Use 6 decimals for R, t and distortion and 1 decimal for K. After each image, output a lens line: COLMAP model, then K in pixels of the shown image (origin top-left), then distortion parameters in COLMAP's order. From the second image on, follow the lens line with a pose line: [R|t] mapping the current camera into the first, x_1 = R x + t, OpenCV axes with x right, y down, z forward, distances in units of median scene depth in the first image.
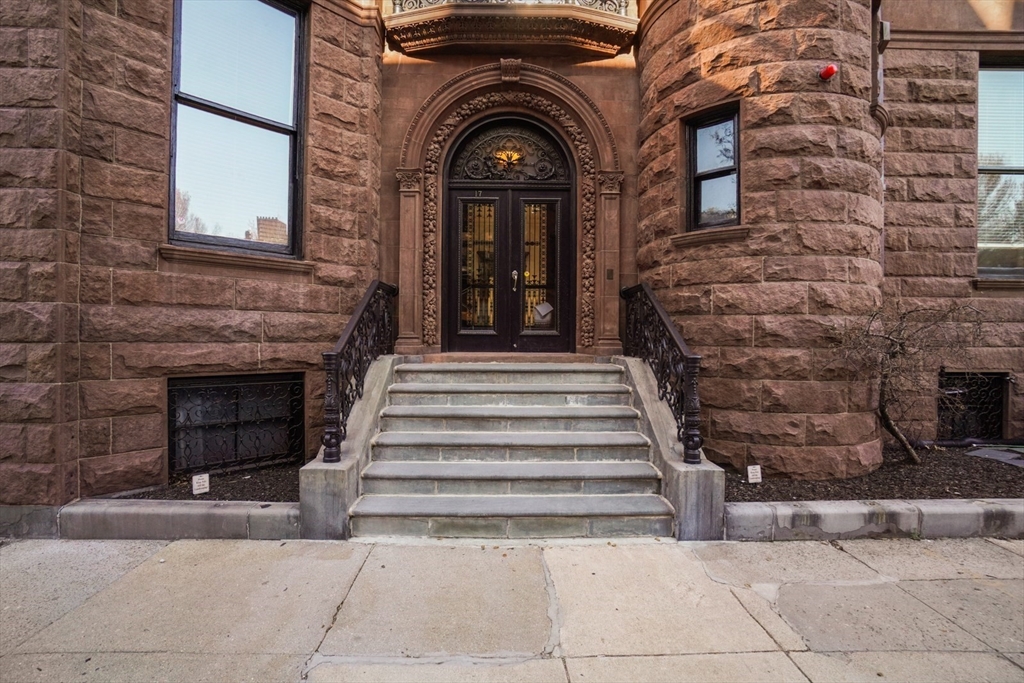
lens RADIAL K [[462.8, 0, 510.6], [0, 462.8, 334.1], [0, 0, 1]] dist [-0.059509, 0.021765]
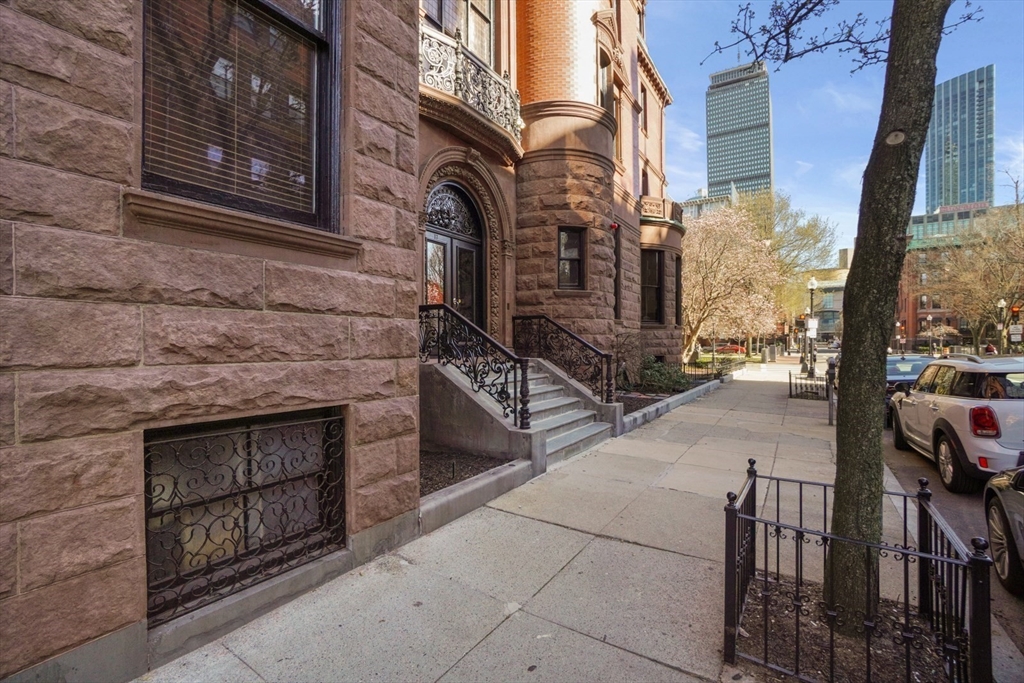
lens RADIAL K [[464.1, 0, 512.0], [0, 464.1, 341.5], [0, 0, 1]] dist [-0.001815, -0.000048]
pose [[0.548973, -0.004752, 0.835826, -1.429407], [0.006744, 0.999976, 0.001256, -0.014296], [-0.835813, 0.004948, 0.548992, 0.145942]]
